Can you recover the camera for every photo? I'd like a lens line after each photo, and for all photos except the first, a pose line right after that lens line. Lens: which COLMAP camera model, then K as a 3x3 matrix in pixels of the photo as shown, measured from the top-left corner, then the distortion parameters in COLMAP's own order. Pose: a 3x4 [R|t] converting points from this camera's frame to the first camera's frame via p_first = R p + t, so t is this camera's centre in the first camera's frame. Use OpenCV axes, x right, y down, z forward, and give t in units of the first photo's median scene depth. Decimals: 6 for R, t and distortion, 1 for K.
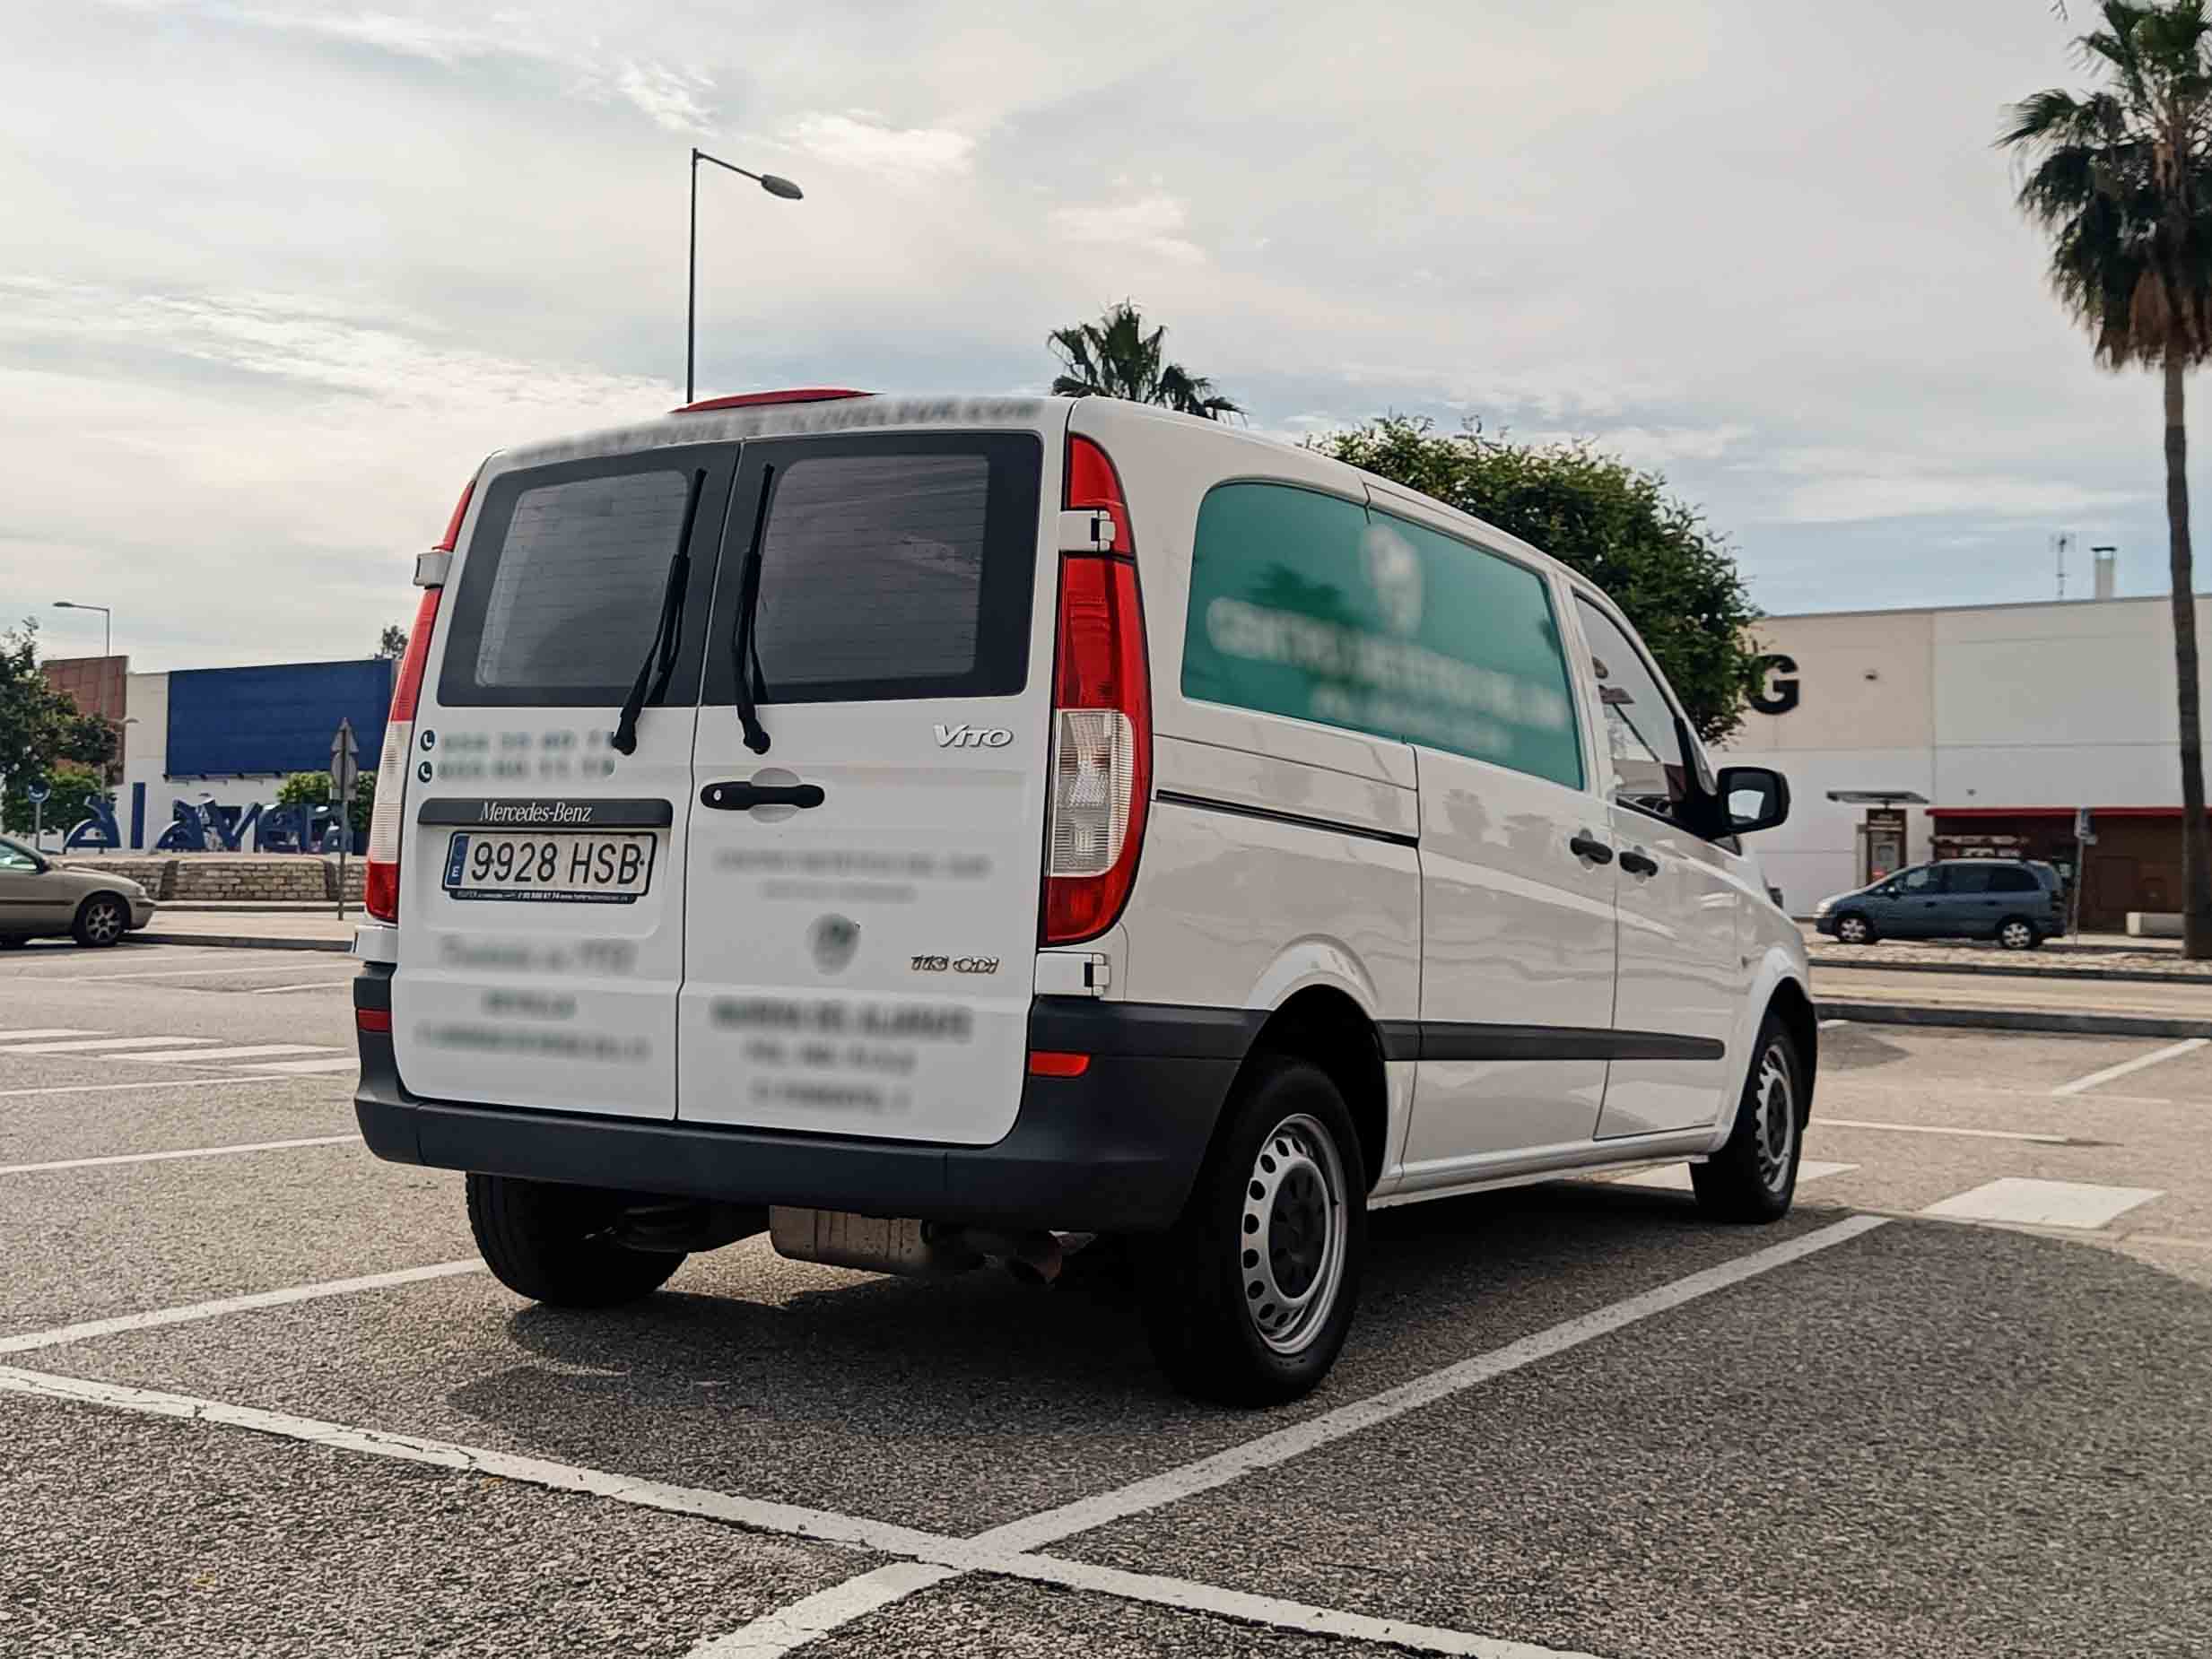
lens RADIAL K [[1569.2, 0, 1119.2], [0, 1569.2, 827.5], [0, 0, 1]] dist [0.088126, -0.025379]
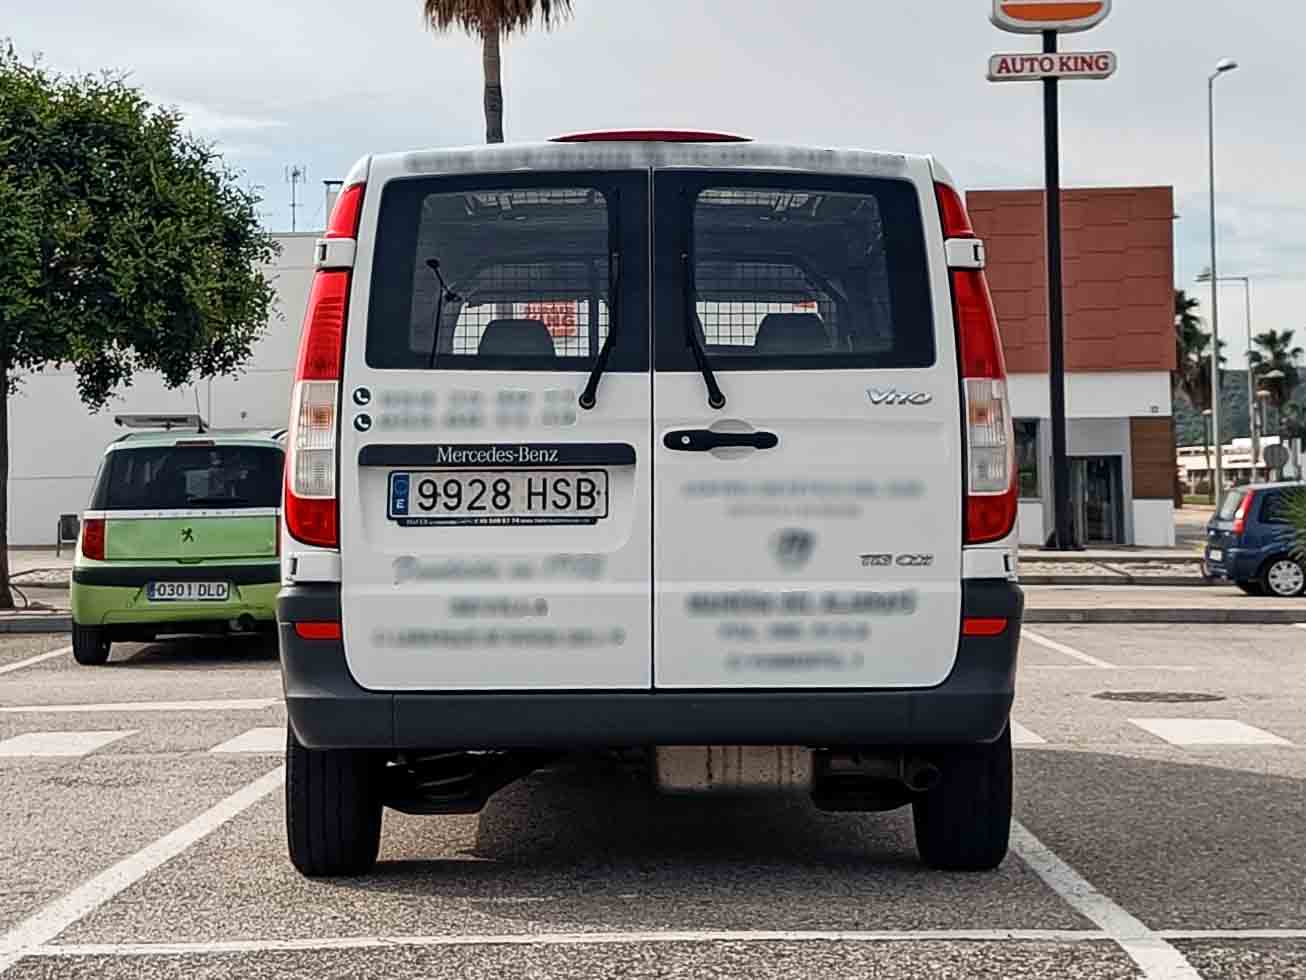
lens RADIAL K [[1048.2, 0, 656.0], [0, 1048.2, 487.3], [0, 0, 1]] dist [0.074528, -0.000573]
pose [[0.926942, -0.020204, 0.374661, -0.576830], [0.012095, 0.999639, 0.023984, -0.002178], [-0.375010, -0.017701, 0.926852, 0.190110]]
